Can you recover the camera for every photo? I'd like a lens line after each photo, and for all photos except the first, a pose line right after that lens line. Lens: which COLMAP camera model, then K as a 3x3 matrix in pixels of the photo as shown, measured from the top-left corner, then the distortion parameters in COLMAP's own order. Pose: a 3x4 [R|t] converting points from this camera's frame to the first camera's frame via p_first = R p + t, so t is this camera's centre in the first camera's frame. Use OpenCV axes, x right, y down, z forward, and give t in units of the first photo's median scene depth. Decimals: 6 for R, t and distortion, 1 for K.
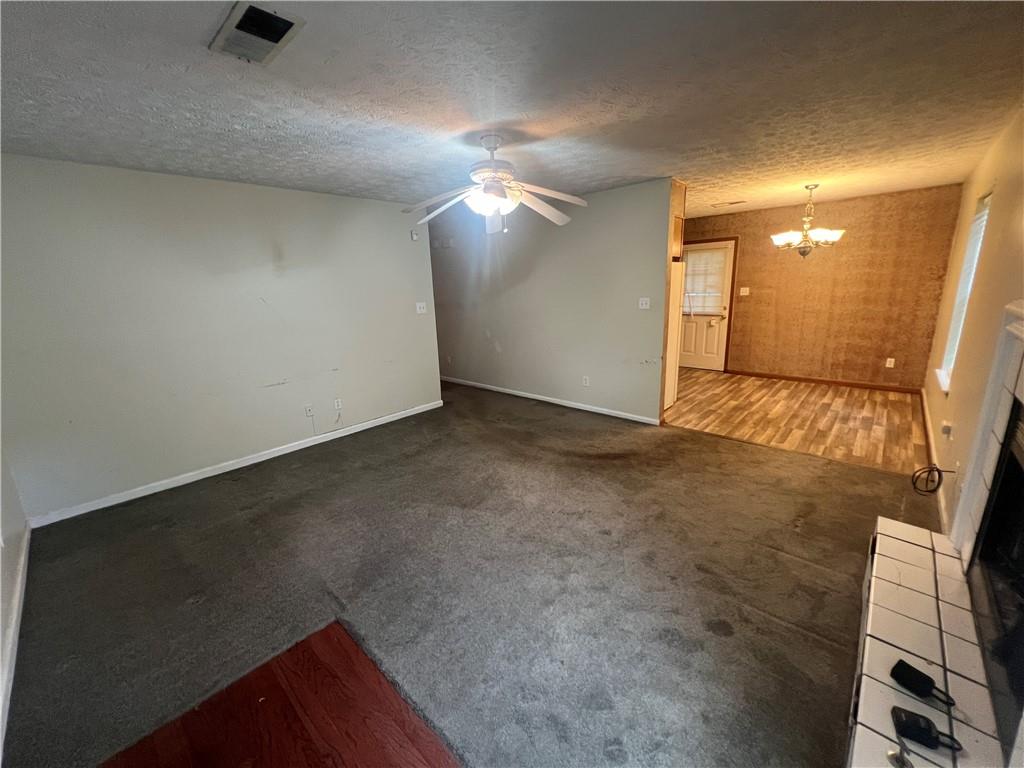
lens RADIAL K [[410.1, 0, 508.3], [0, 410.1, 383.4], [0, 0, 1]] dist [-0.003986, 0.001372]
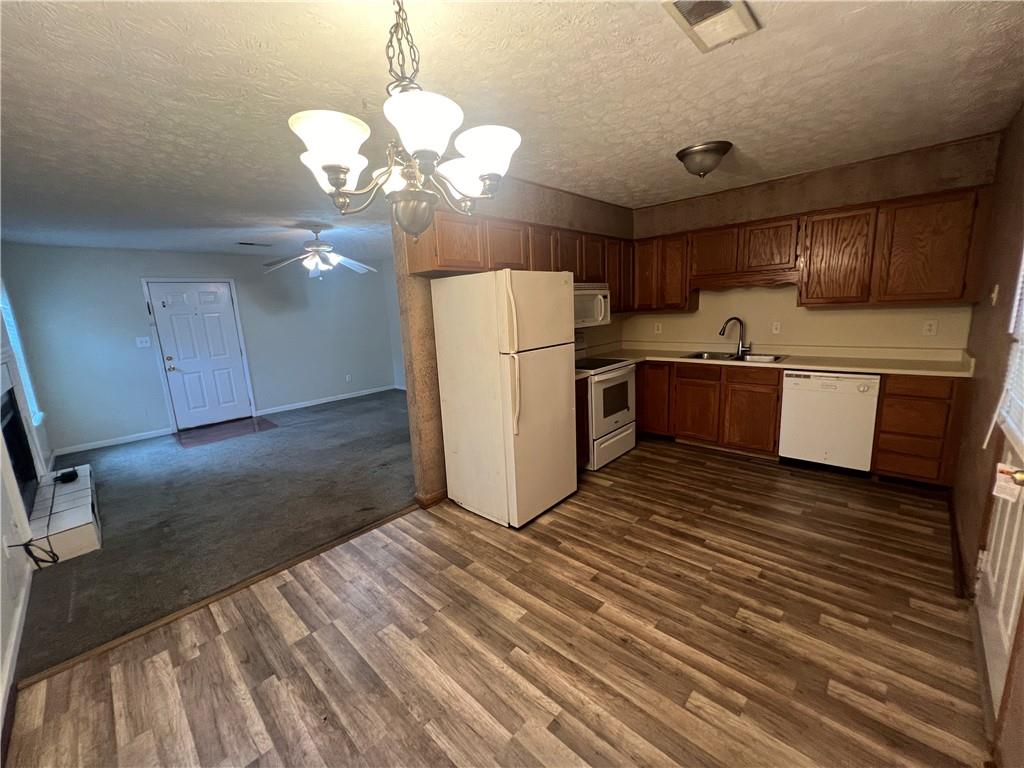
lens RADIAL K [[410.1, 0, 509.4], [0, 410.1, 380.9], [0, 0, 1]] dist [-0.003986, 0.001372]
pose [[-0.013626, 0.216476, -0.976193, 0.892425], [-0.187628, 0.958388, 0.215147, -0.254477], [0.982146, 0.186093, 0.027558, 0.946463]]
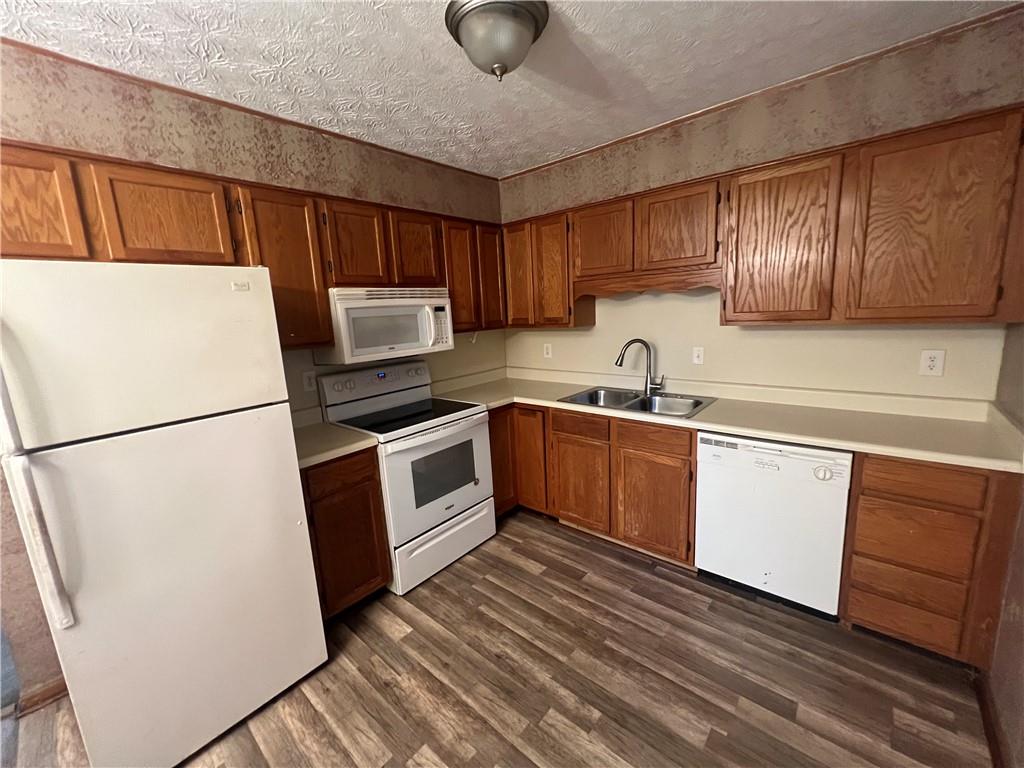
lens RADIAL K [[410.1, 0, 509.1], [0, 410.1, 381.4], [0, 0, 1]] dist [-0.003986, 0.001372]
pose [[0.028807, 0.209800, -0.977320, 0.608264], [-0.186116, 0.961754, 0.200973, -0.305790], [0.982105, 0.176106, 0.066753, 1.184255]]
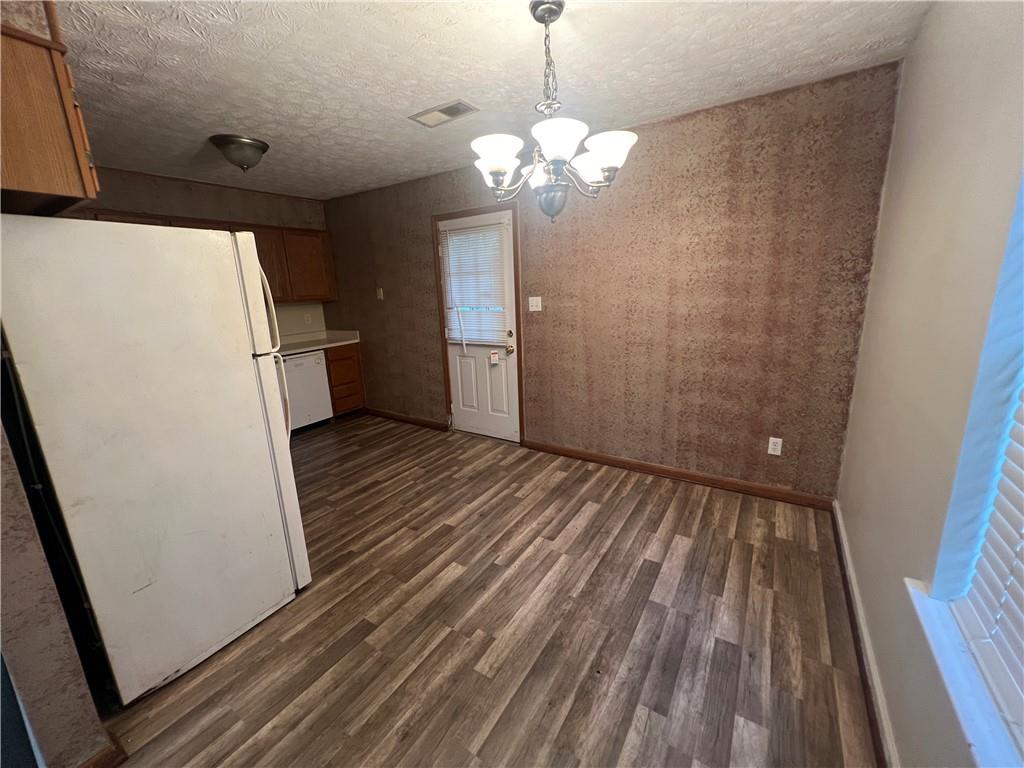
lens RADIAL K [[410.1, 0, 509.2], [0, 410.1, 382.3], [0, 0, 1]] dist [-0.003986, 0.001372]
pose [[0.985116, -0.041165, 0.166888, 0.545148], [0.043174, 0.999032, -0.008422, -0.142835], [-0.166380, 0.015502, 0.985940, 0.571968]]
